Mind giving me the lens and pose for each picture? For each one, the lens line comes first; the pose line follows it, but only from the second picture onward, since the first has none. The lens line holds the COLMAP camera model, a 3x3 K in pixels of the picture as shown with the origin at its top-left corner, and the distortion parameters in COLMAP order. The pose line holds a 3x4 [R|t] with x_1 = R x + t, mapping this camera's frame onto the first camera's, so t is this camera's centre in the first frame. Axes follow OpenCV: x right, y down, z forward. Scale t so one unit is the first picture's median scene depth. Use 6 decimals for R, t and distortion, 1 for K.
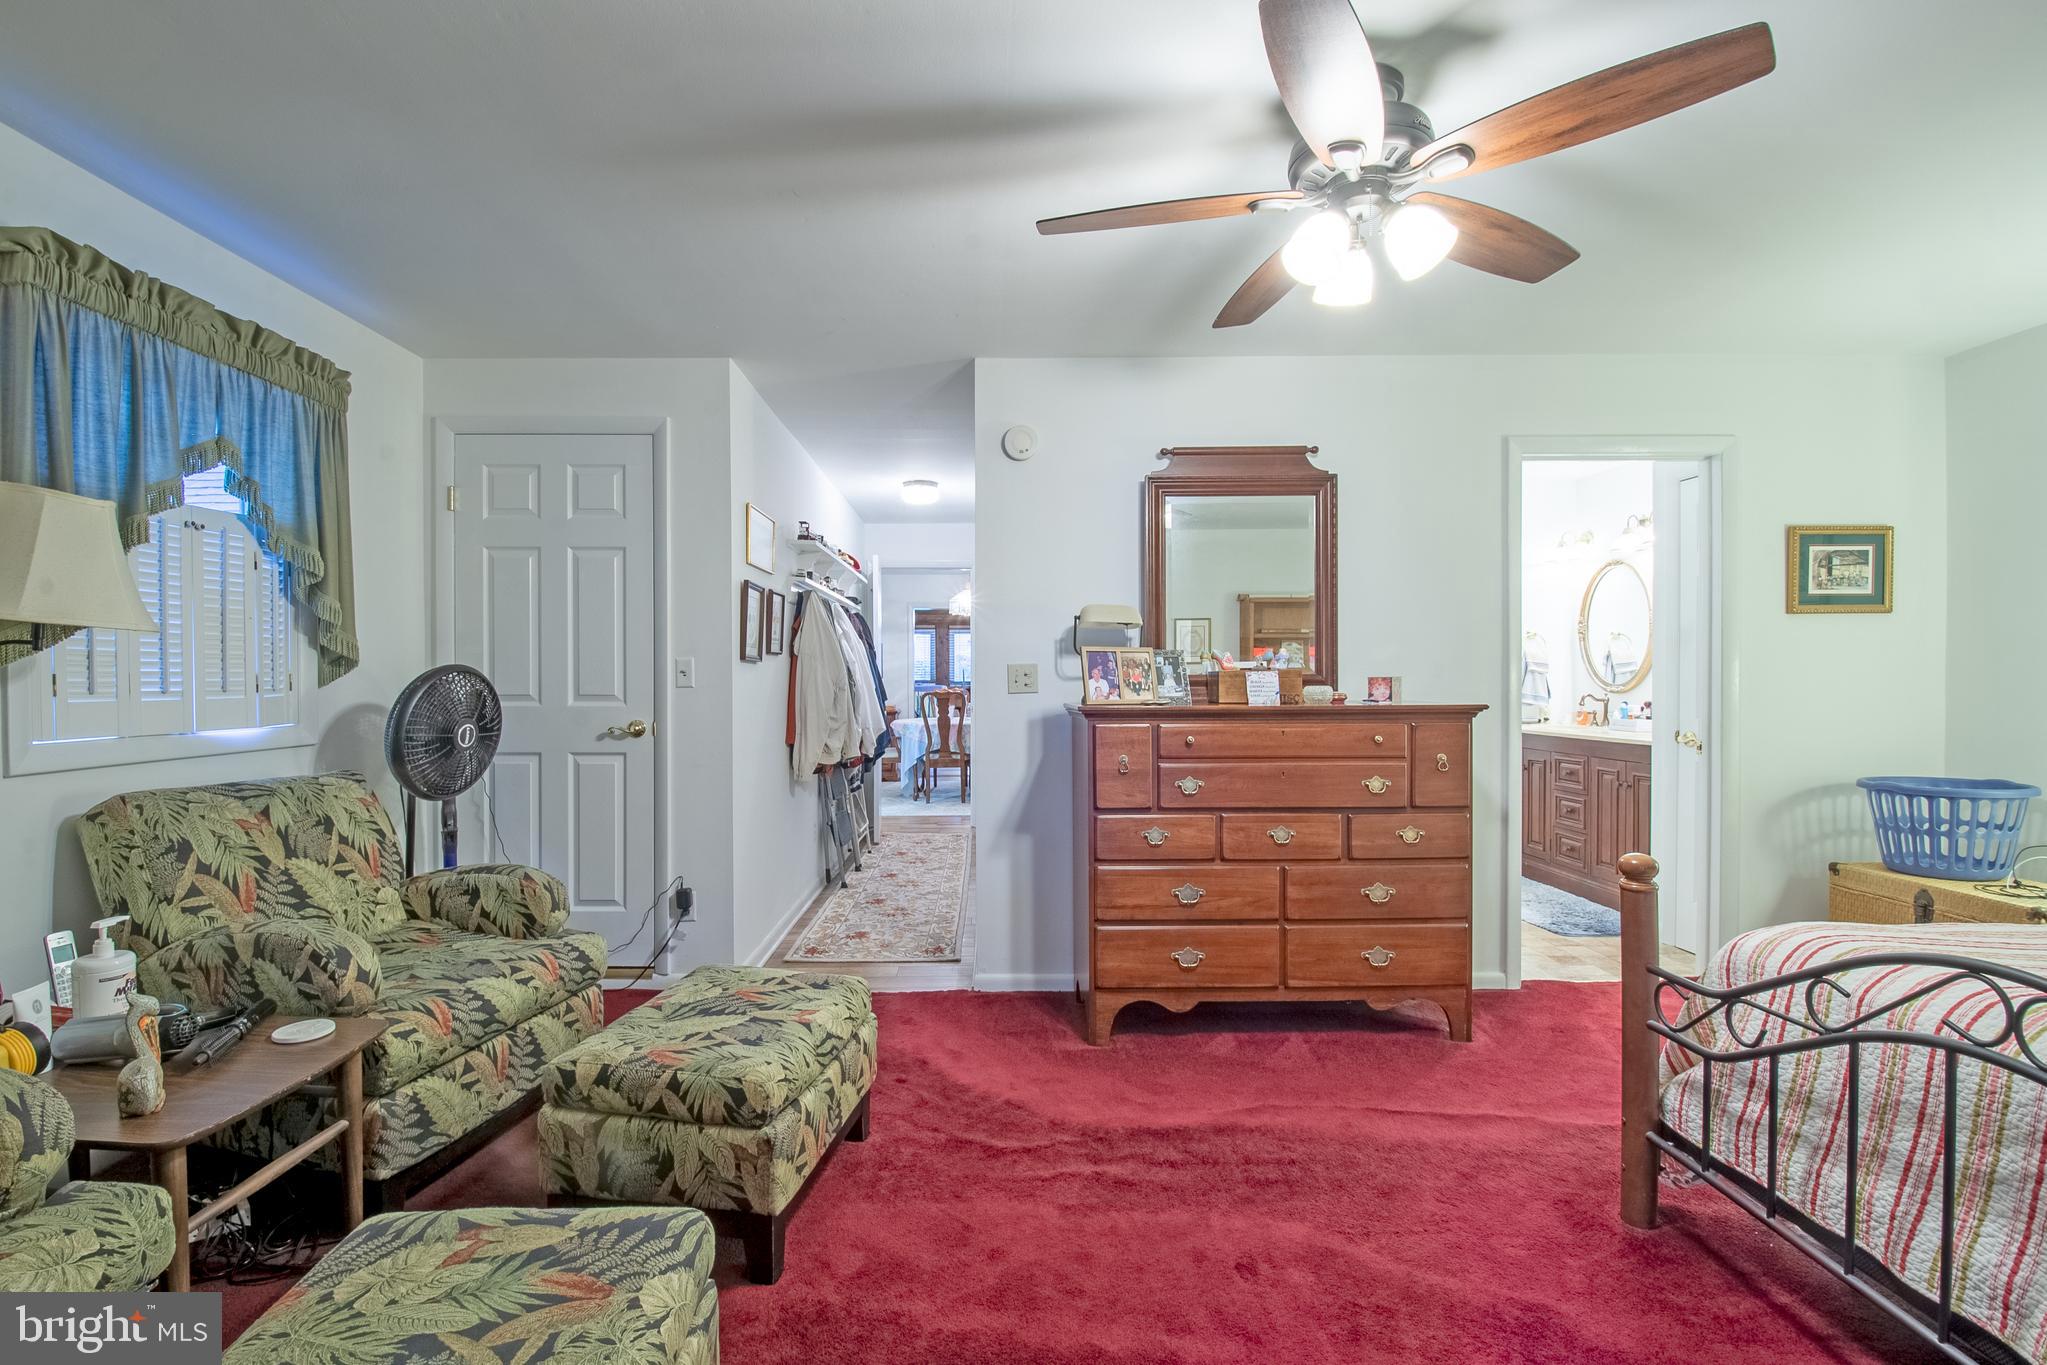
lens RADIAL K [[899.7, 0, 988.4], [0, 899.7, 689.8], [0, 0, 1]] dist [0.006454, -0.017178]
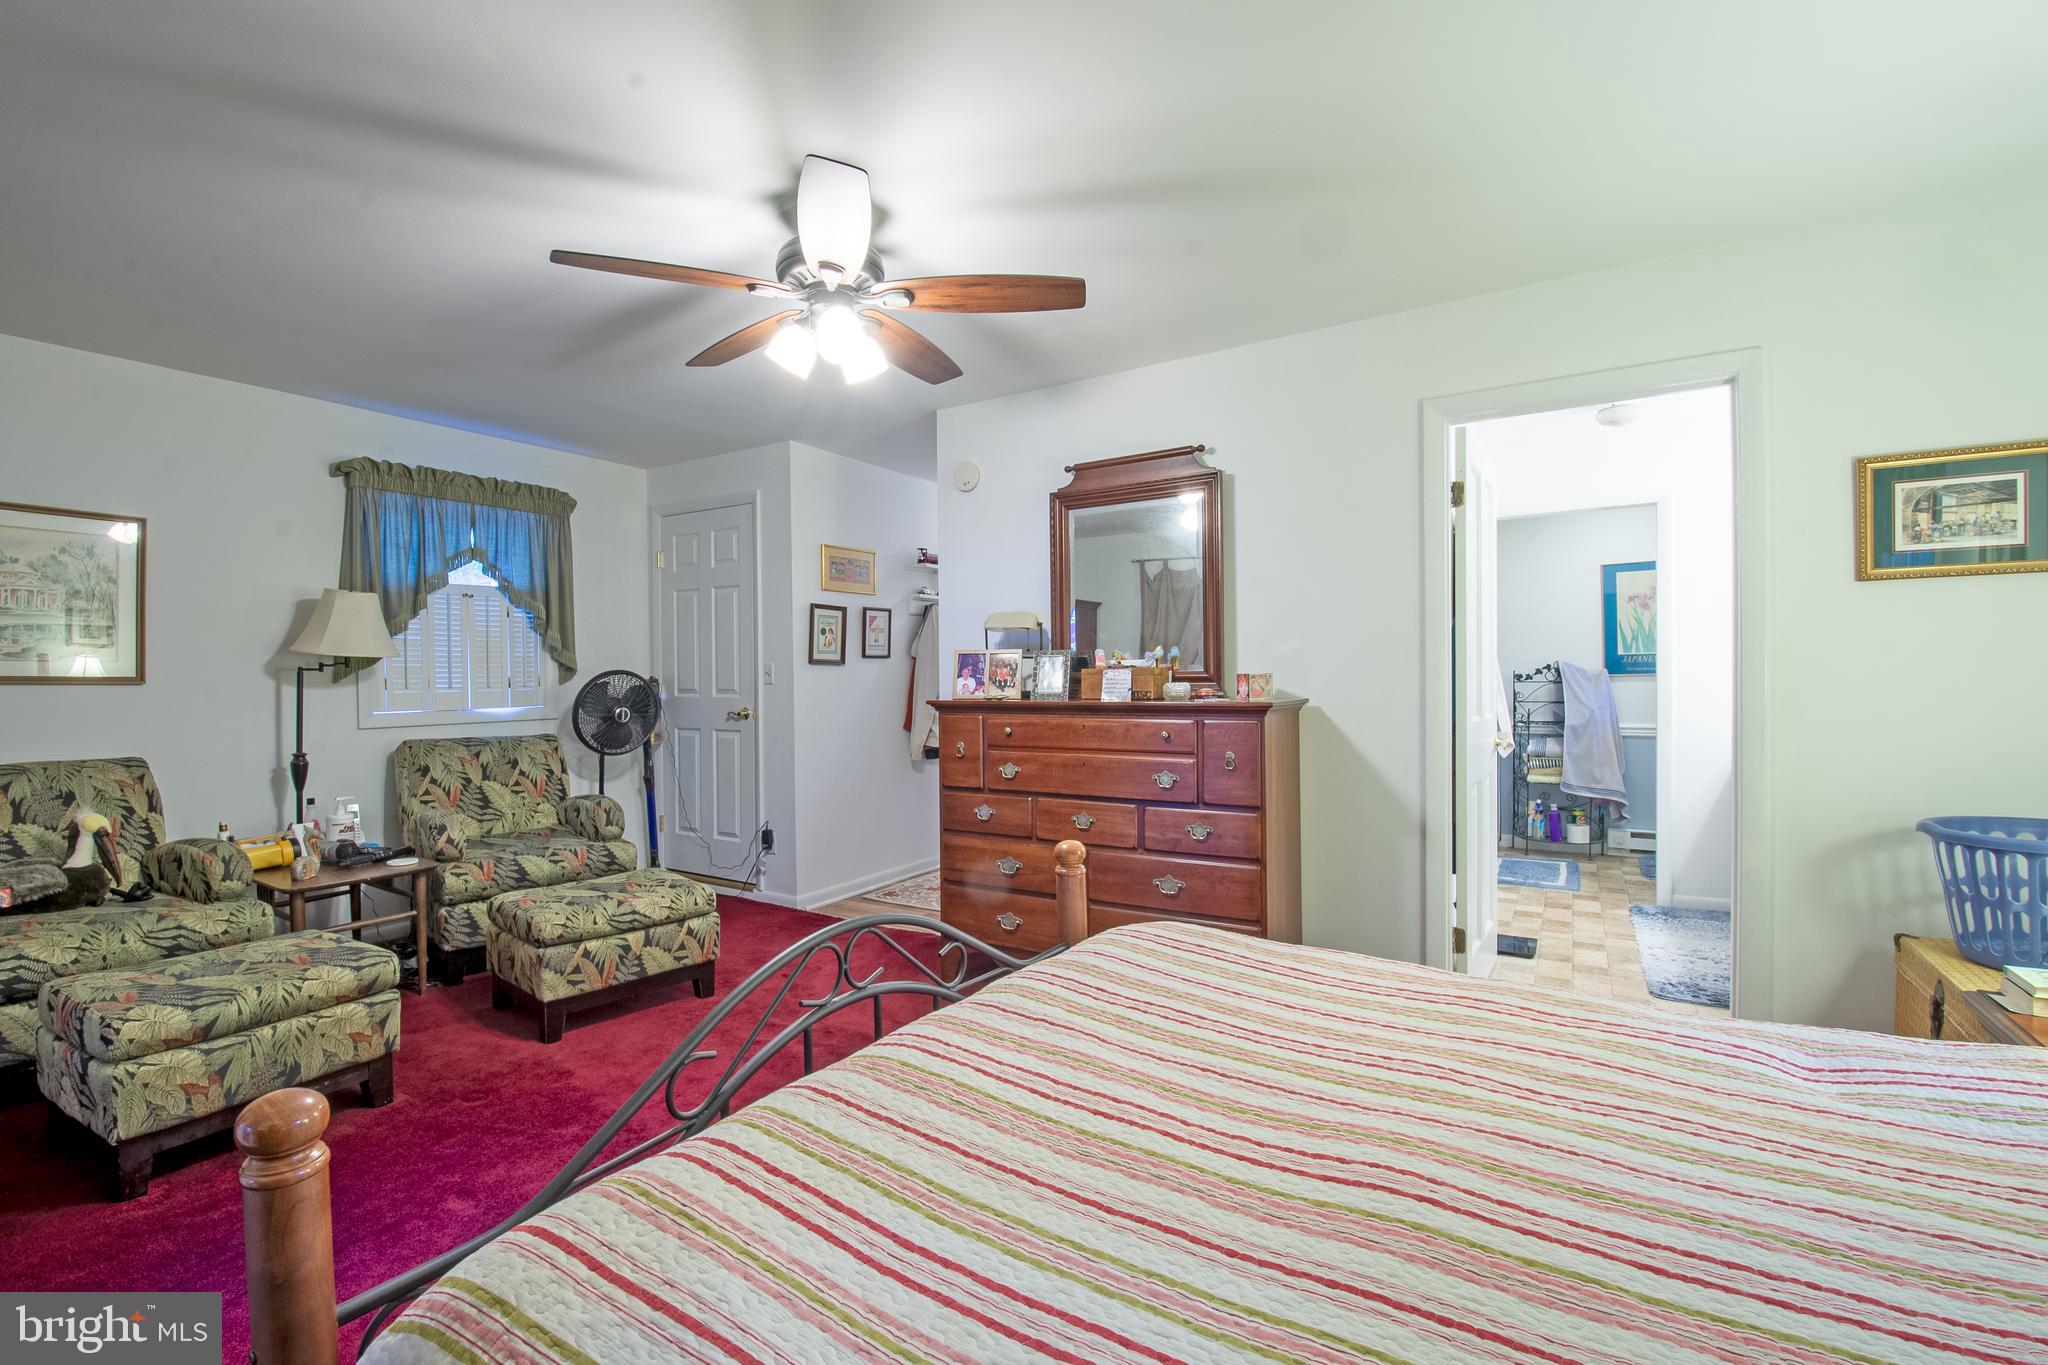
lens RADIAL K [[900.1, 0, 988.9], [0, 900.1, 689.8], [0, 0, 1]] dist [0.006454, -0.017178]
pose [[0.841113, 0.003448, -0.540849, 0.814698], [0.000397, 0.999975, 0.006992, -0.003969], [0.540860, -0.006096, 0.841091, 0.027377]]
